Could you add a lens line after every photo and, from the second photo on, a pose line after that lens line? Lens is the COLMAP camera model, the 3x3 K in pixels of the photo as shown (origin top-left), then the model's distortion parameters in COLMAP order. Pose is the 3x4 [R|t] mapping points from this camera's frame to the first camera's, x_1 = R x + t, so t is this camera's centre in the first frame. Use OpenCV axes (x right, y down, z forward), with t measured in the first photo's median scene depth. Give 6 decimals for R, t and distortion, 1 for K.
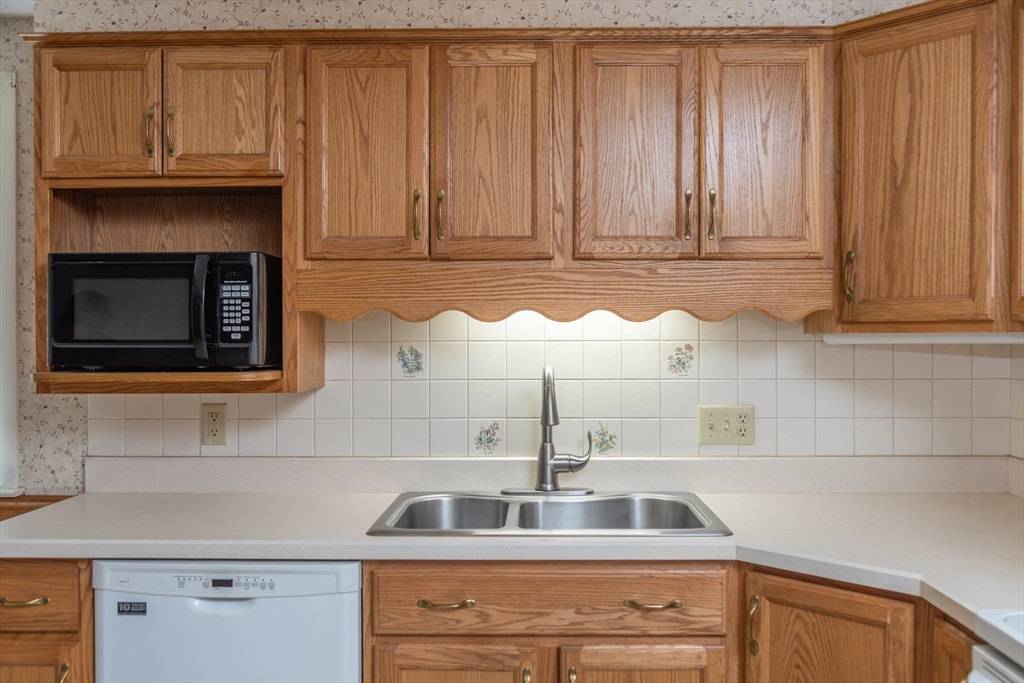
lens RADIAL K [[893.6, 0, 512.6], [0, 893.6, 354.0], [0, 0, 1]] dist [-0.002474, -0.001718]
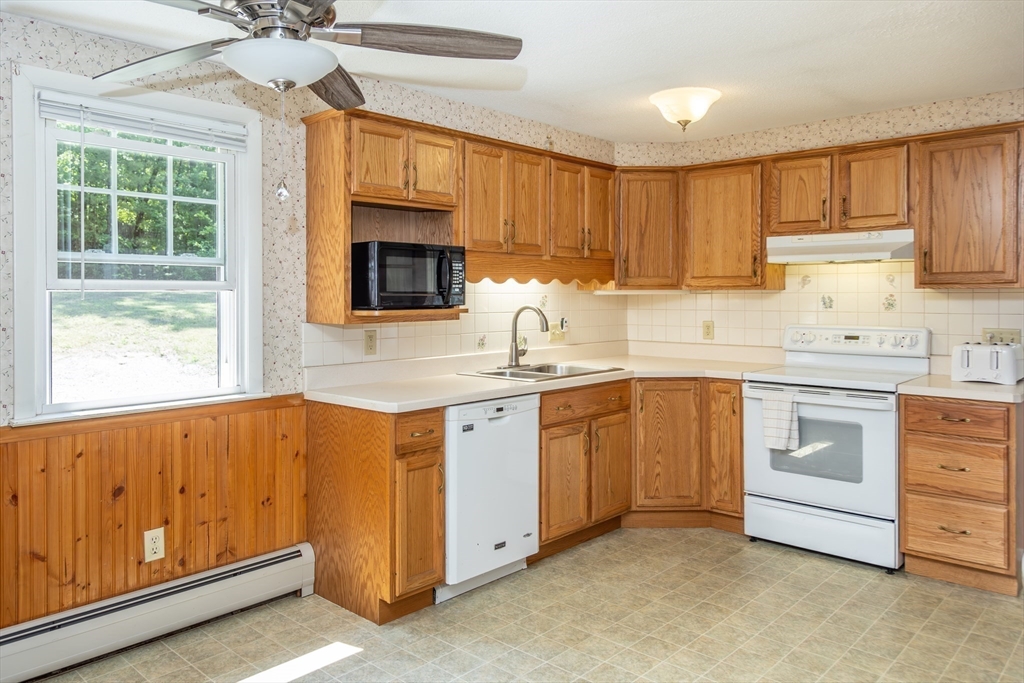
lens RADIAL K [[704.5, 0, 506.2], [0, 704.5, 305.8], [0, 0, 1]] dist [0.012128, -0.000769]
pose [[0.681223, -0.011302, 0.731988, -1.297015], [0.014411, 0.999894, 0.002027, 0.012063], [-0.731934, 0.009168, 0.681314, -0.105157]]
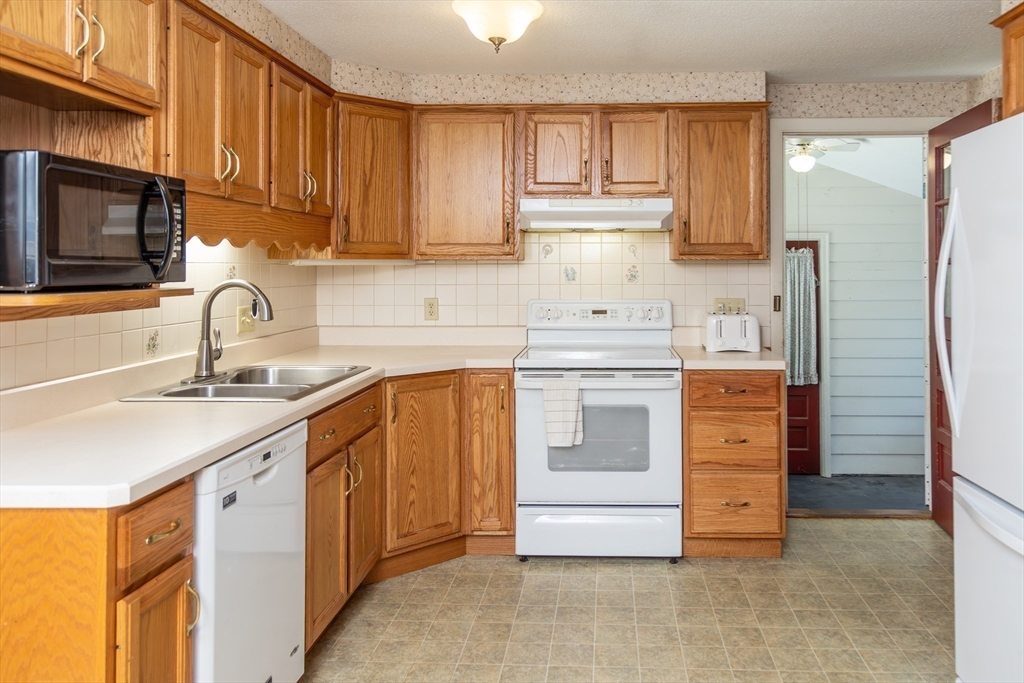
lens RADIAL K [[742.6, 0, 559.4], [0, 742.6, 263.5], [0, 0, 1]] dist [0.014216, 0.000989]
pose [[0.056271, 0.006618, 0.998394, -1.144660], [0.019578, 0.999778, -0.007731, 0.006398], [-0.998224, 0.019981, 0.056129, 0.465711]]
